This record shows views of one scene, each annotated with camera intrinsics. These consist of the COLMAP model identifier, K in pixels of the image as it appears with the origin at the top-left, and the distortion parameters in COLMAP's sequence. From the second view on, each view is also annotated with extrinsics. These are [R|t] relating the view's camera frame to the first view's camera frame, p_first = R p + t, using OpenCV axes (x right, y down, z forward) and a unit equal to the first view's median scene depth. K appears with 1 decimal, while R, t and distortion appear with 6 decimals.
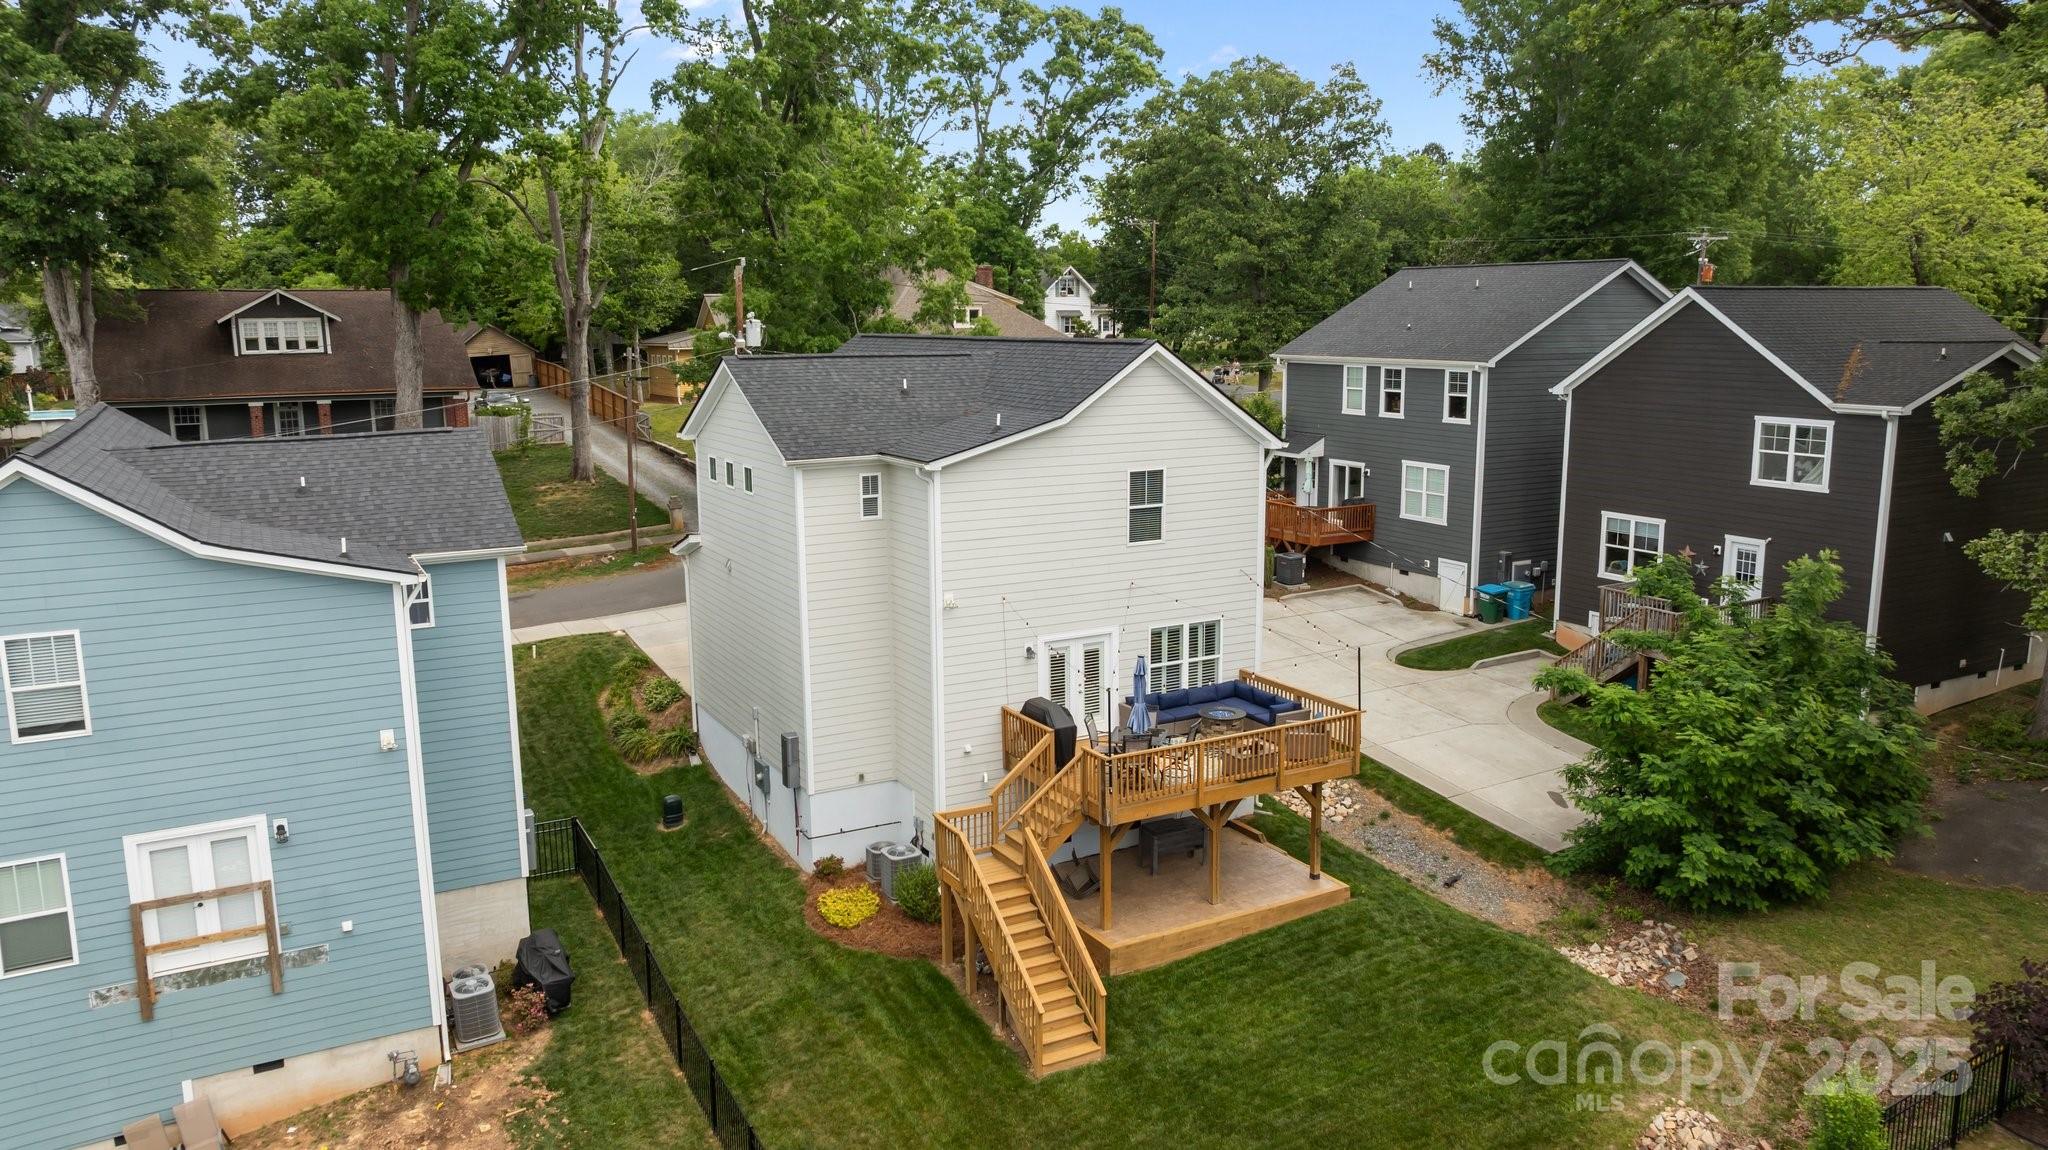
lens RADIAL K [[1444.0, 0, 1024.0], [0, 1444.0, 575.0], [0, 0, 1]] dist [-0.015603, -0.000428]
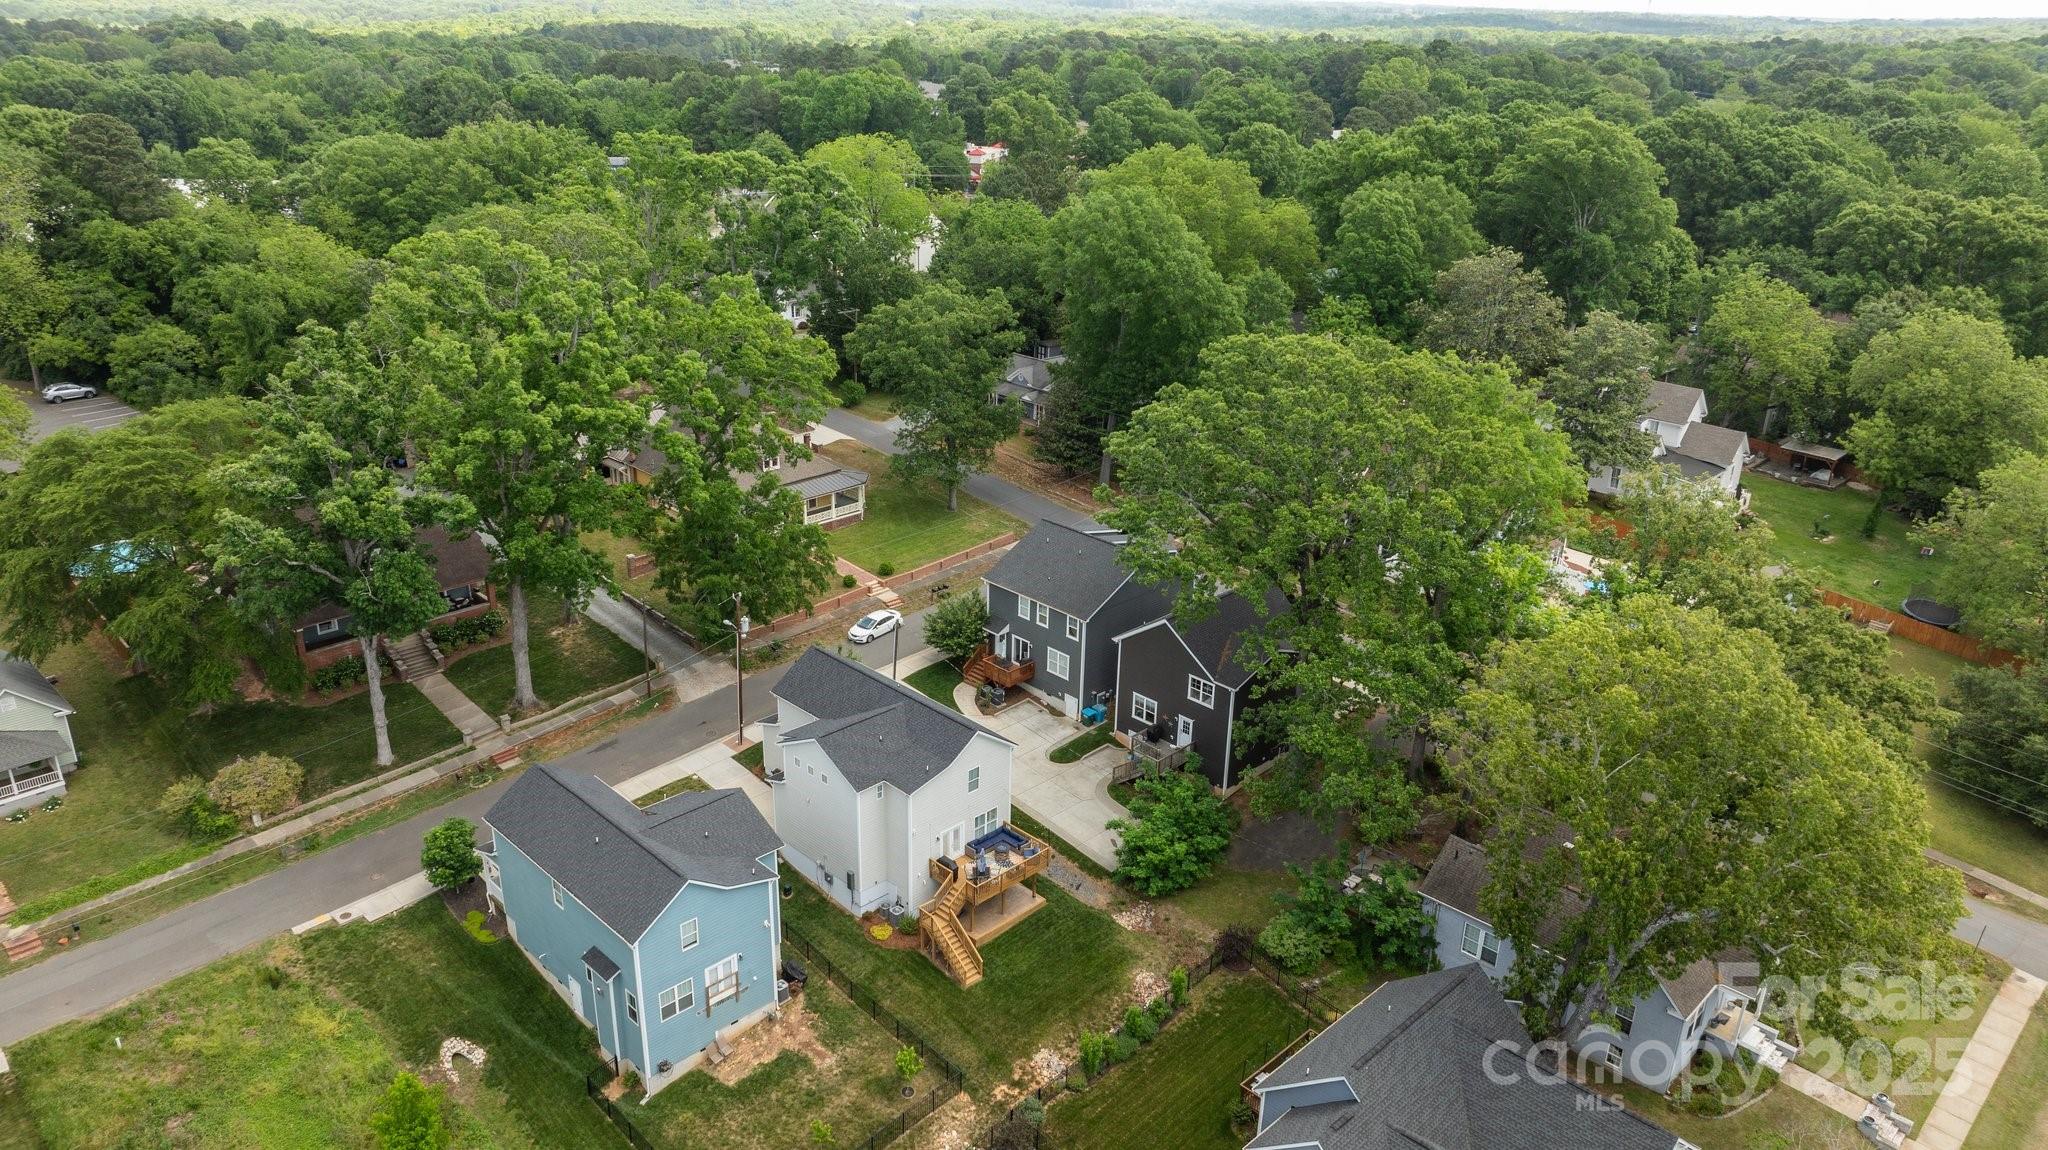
lens RADIAL K [[1444.0, 0, 1024.0], [0, 1444.0, 575.0], [0, 0, 1]] dist [-0.015603, -0.000428]
pose [[0.961204, -0.073694, 0.265812, -0.534808], [0.017735, 0.978168, 0.207055, -1.011651], [-0.275268, -0.194308, 0.941526, -1.582568]]
